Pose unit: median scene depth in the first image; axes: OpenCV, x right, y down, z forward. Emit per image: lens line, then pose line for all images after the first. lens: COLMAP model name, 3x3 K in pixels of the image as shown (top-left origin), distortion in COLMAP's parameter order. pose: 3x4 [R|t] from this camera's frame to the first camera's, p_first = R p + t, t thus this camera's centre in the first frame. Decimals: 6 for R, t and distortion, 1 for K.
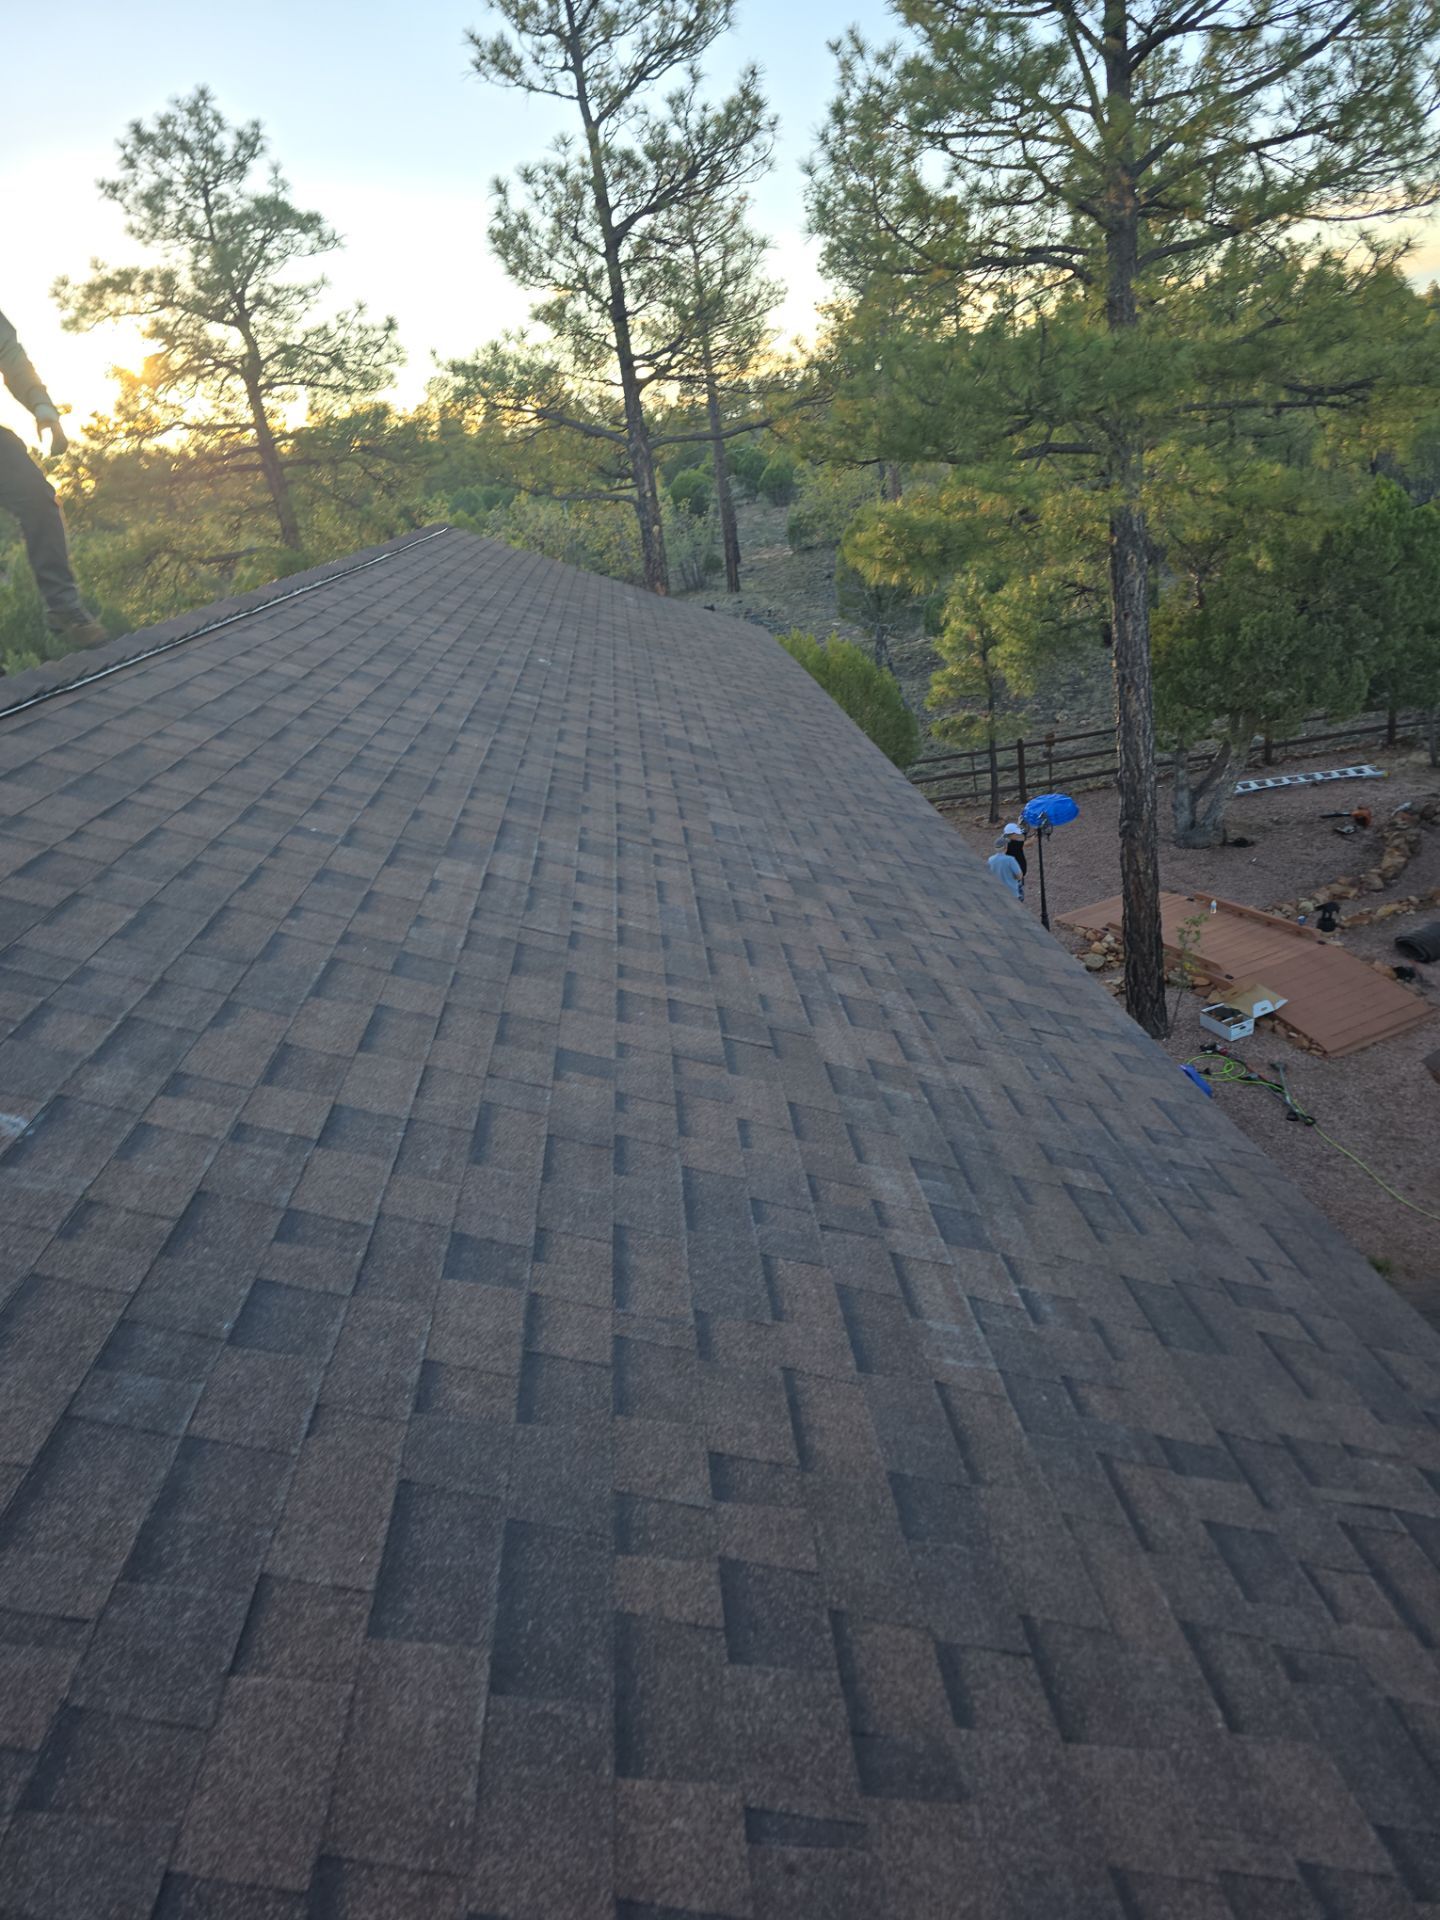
lens RADIAL K [[1284.7, 0, 727.8], [0, 1284.7, 968.3], [0, 0, 1]] dist [0.075252, -0.062115]
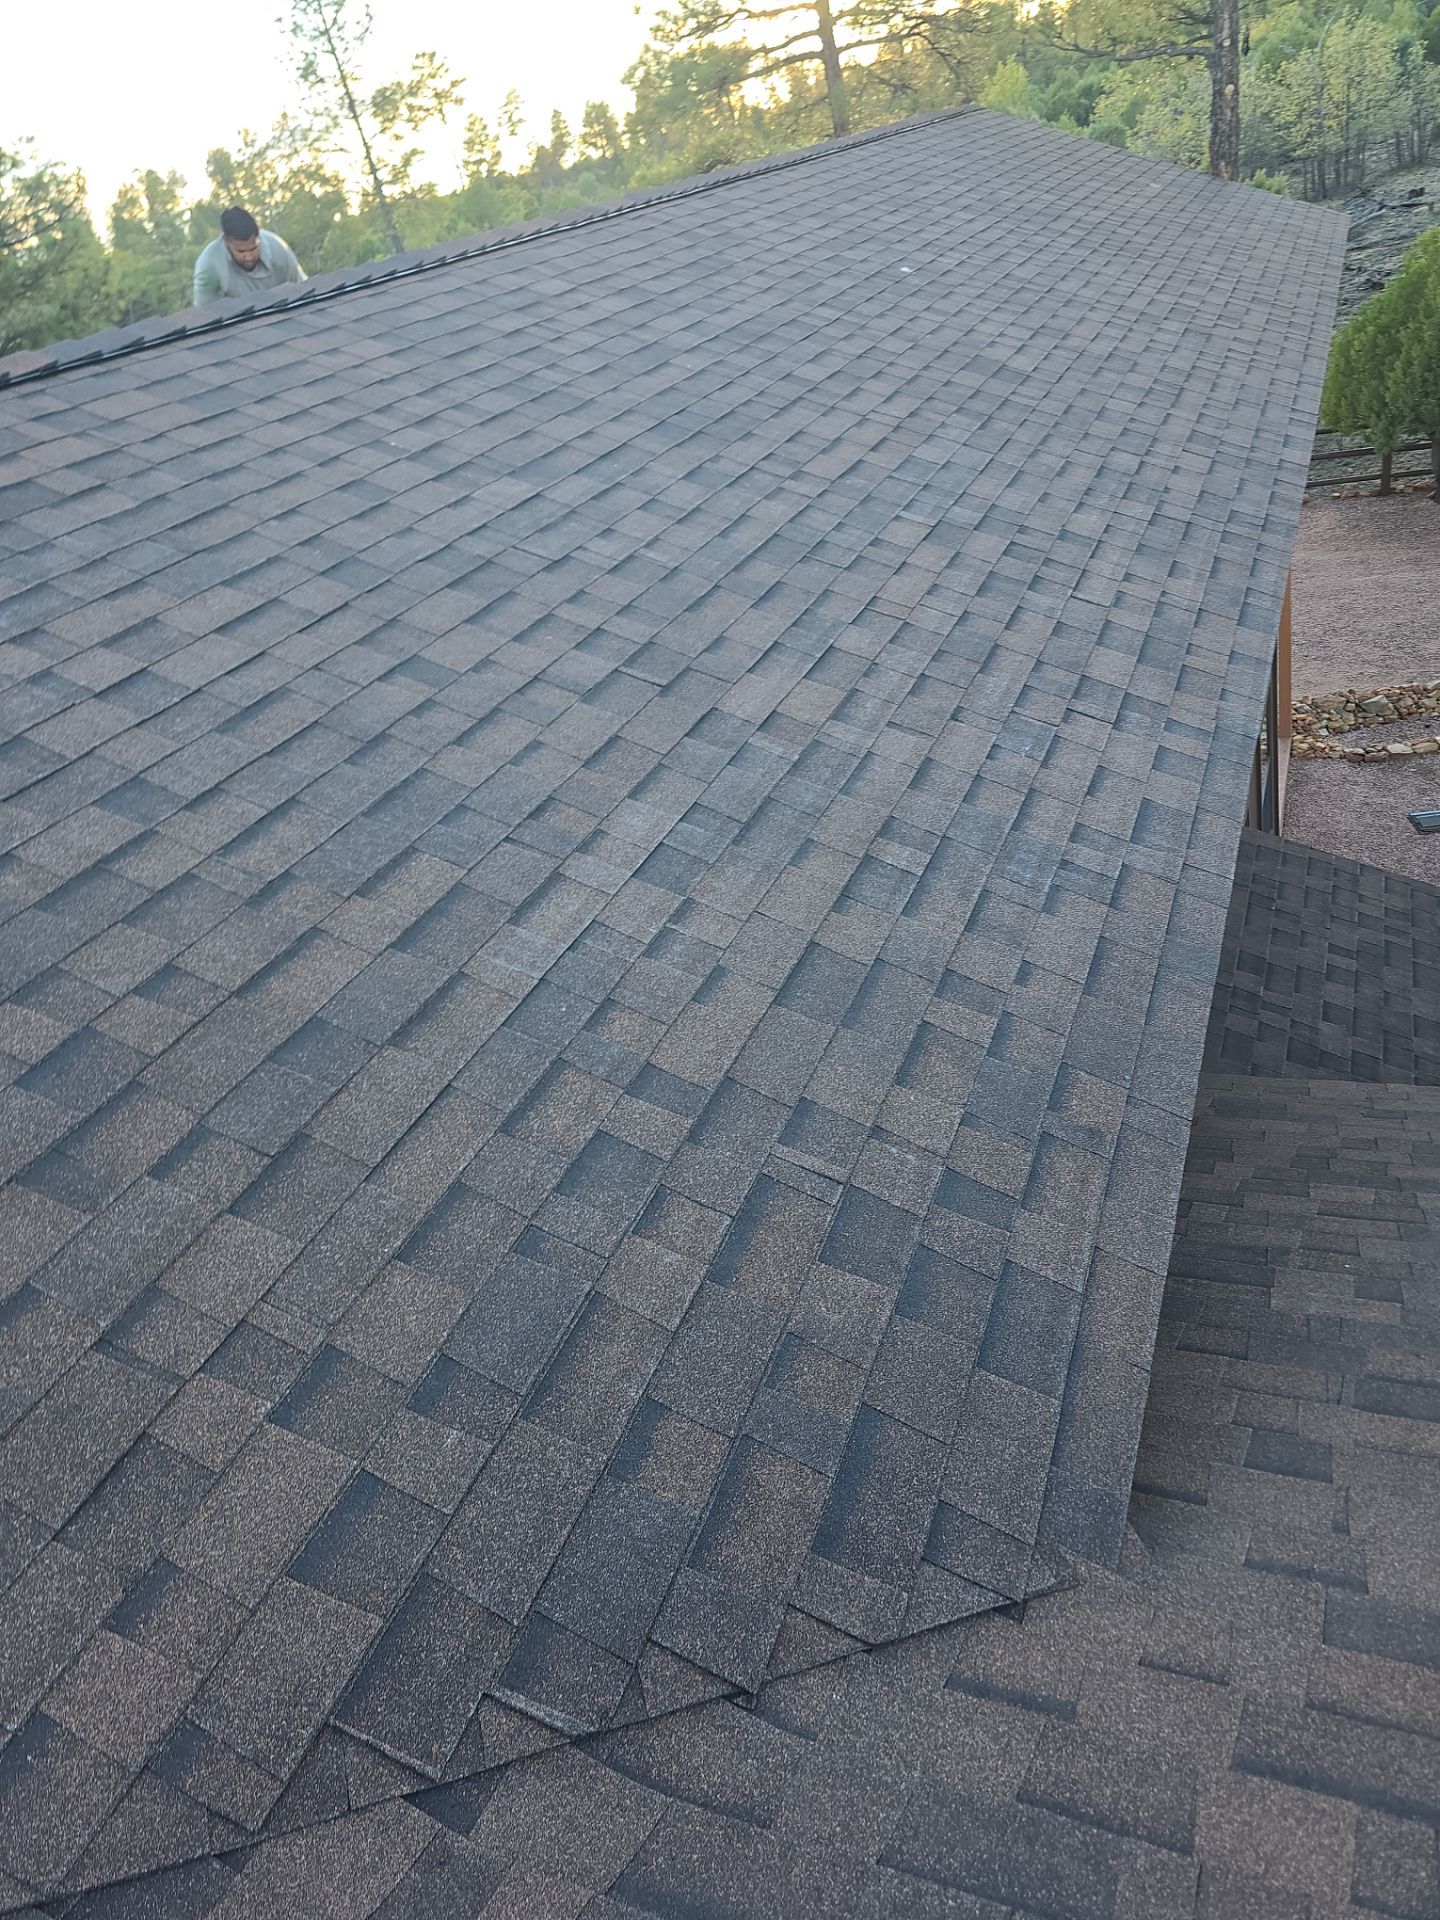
lens RADIAL K [[1284.7, 0, 723.9], [0, 1284.7, 965.1], [0, 0, 1]] dist [0.075252, -0.062115]
pose [[0.885639, 0.196957, -0.420538, 0.120435], [-0.086888, 0.959890, 0.266575, -0.000414], [0.456174, -0.199549, 0.867229, 0.020300]]
